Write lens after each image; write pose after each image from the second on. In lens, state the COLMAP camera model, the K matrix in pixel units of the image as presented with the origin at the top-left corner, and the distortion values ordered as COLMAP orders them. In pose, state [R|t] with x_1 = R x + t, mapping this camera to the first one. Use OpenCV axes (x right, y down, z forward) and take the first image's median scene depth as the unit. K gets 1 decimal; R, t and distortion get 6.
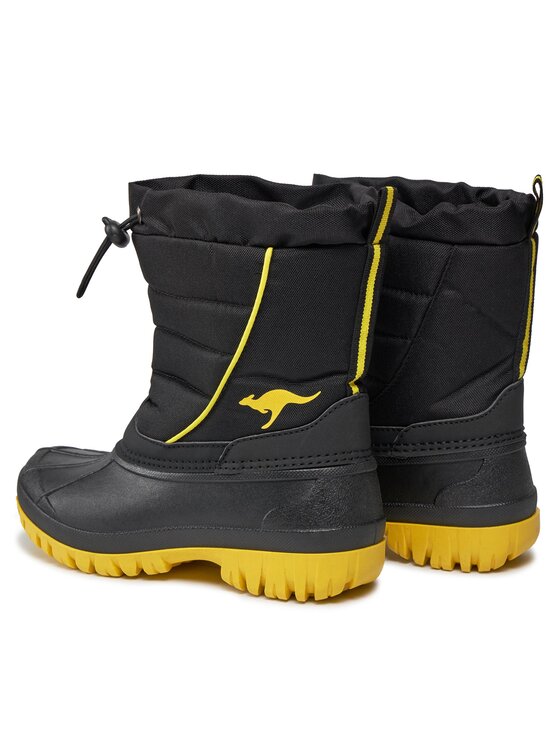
lens RADIAL K [[1829.2, 0, 280.0], [0, 1829.2, 373.0], [0, 0, 1]] dist [-0.055044, -0.226279]
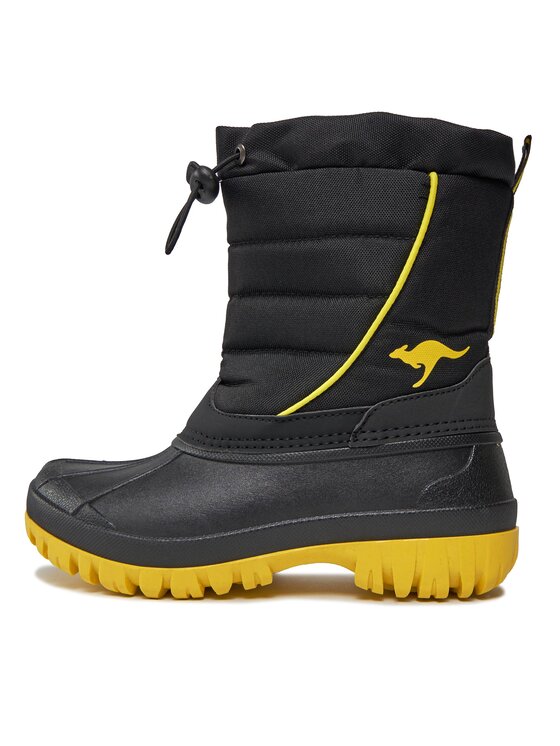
lens RADIAL K [[659.3, 0, 280.0], [0, 659.3, 373.0], [0, 0, 1]] dist [0.006630, -0.000288]
pose [[0.888045, 0.045385, 0.457510, -0.201137], [0.062264, 0.974076, -0.217485, 0.085121], [-0.455520, 0.221623, 0.862198, 0.750995]]
